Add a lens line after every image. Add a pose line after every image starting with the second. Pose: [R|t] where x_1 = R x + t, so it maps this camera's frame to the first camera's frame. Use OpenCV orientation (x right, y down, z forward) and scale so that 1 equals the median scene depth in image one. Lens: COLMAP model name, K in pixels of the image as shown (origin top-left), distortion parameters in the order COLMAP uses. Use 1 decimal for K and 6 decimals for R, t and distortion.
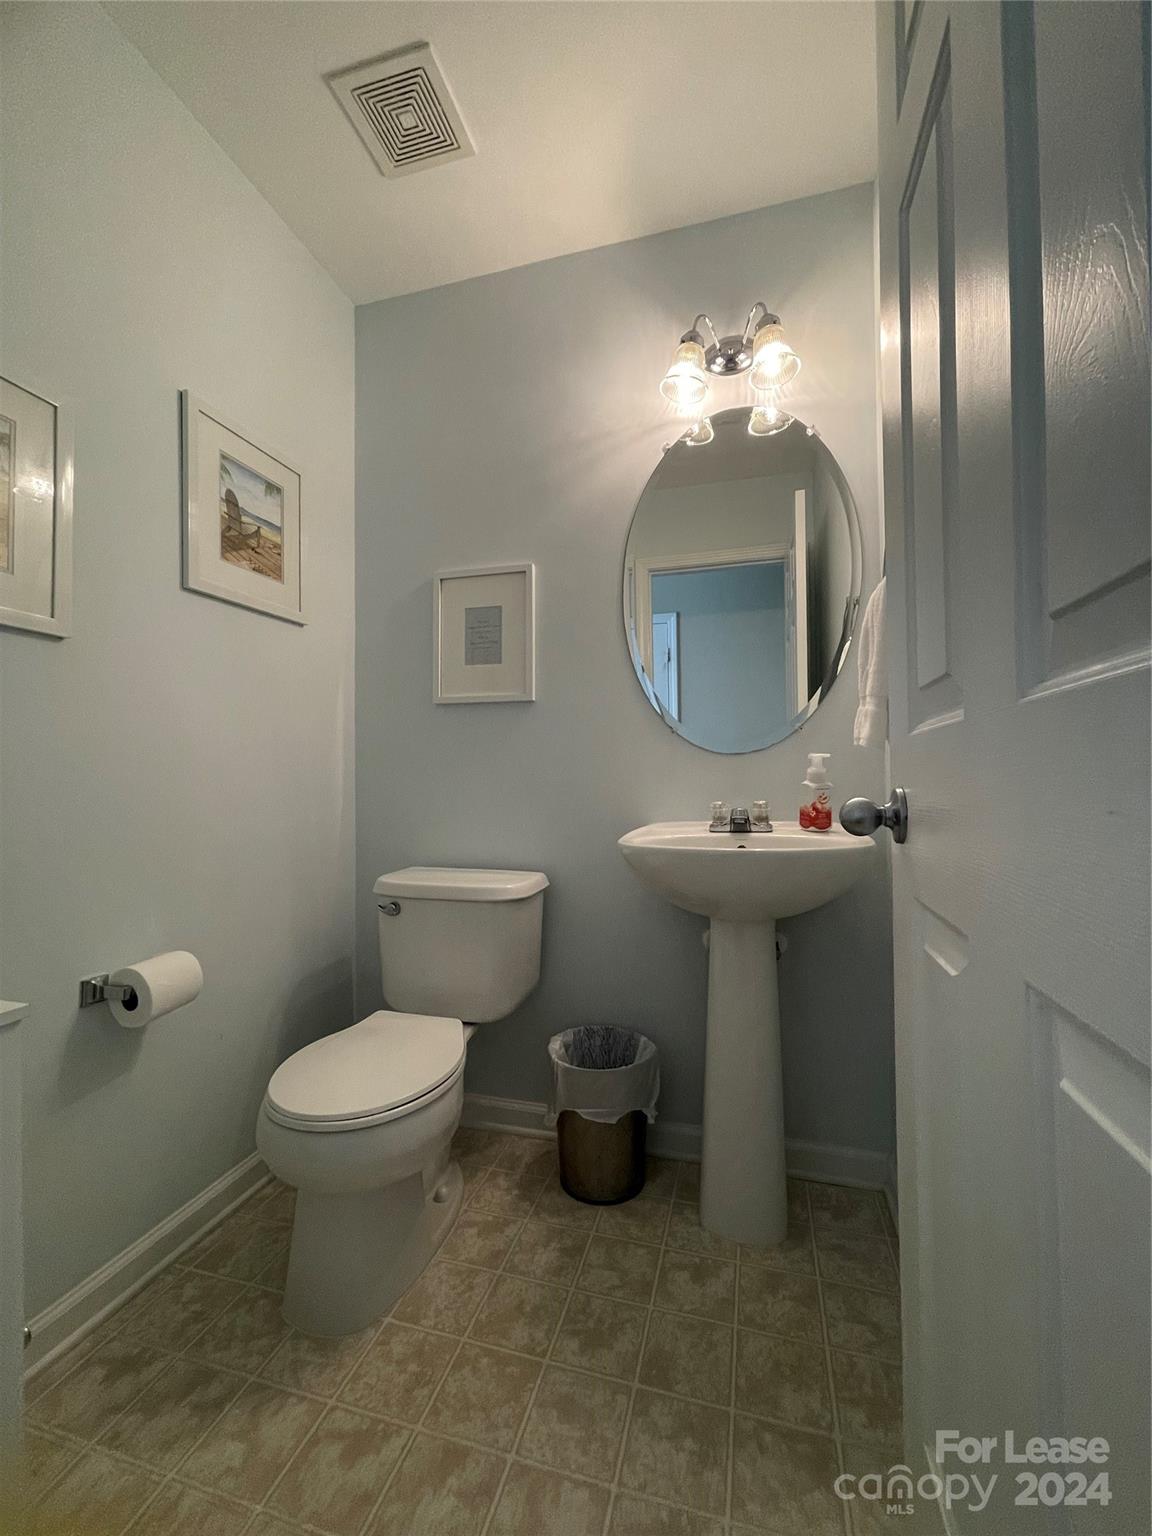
lens RADIAL K [[620.2, 0, 580.6], [0, 620.2, 768.9], [0, 0, 1]] dist [-0.000050, -0.000052]
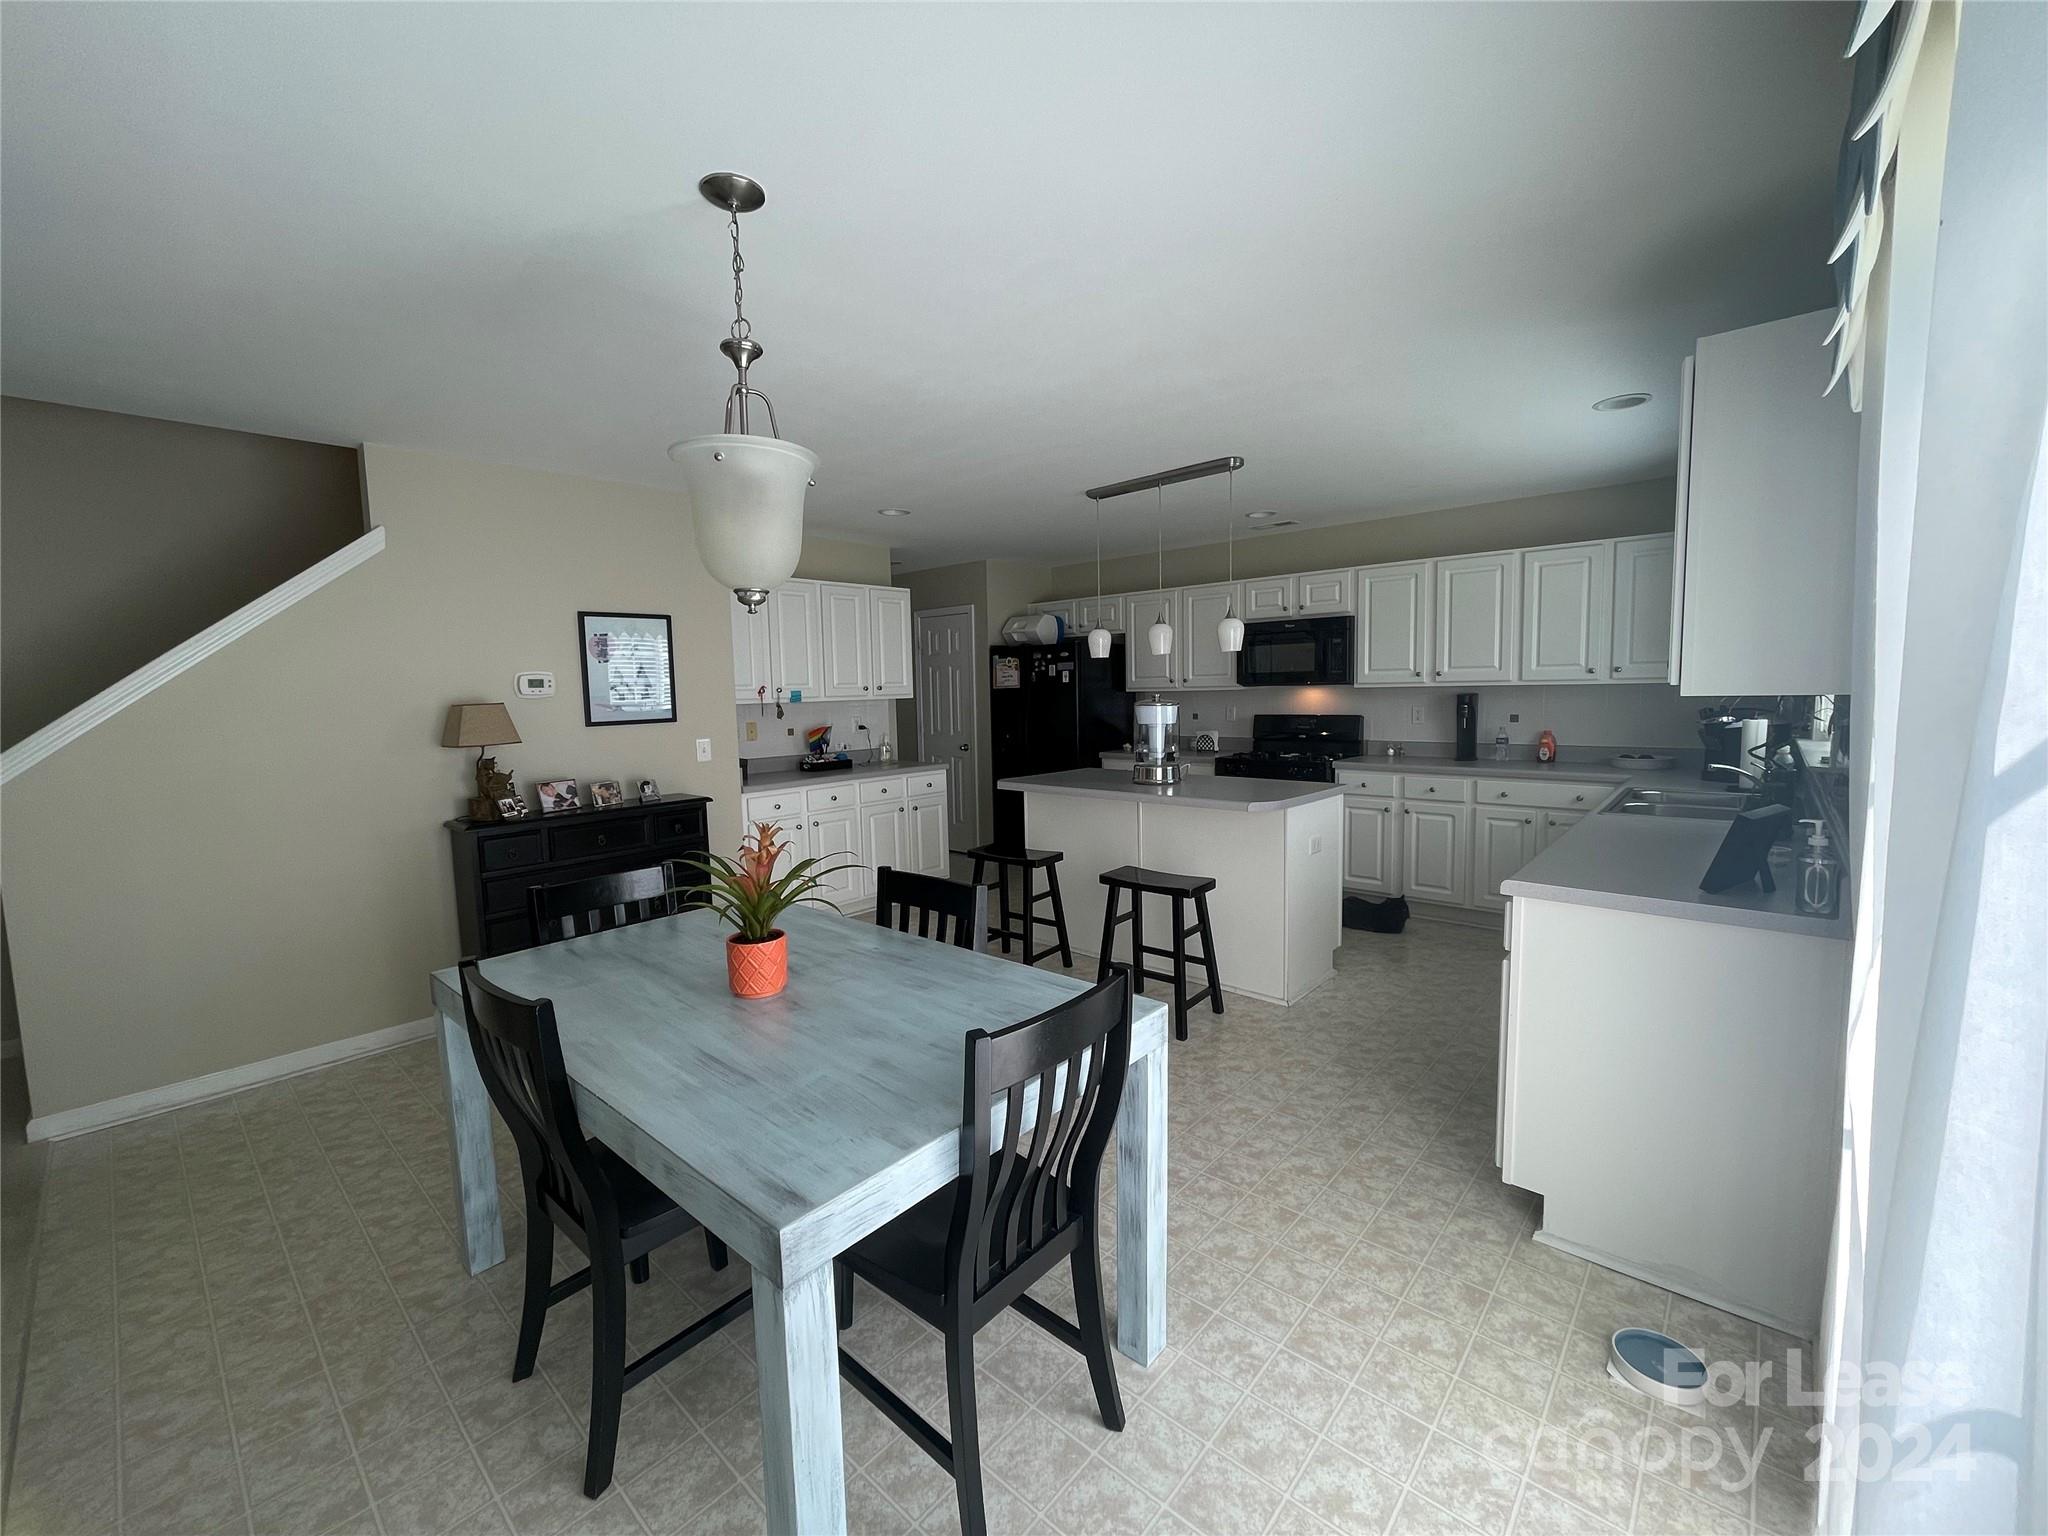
lens RADIAL K [[826.9, 0, 1023.7], [0, 826.9, 762.7], [0, 0, 1]] dist [-0.000050, -0.000052]
pose [[-0.896788, 0.002675, 0.442453, -0.497731], [0.035854, 0.997133, 0.066642, -0.406543], [-0.441006, 0.075627, -0.894312, 2.438371]]
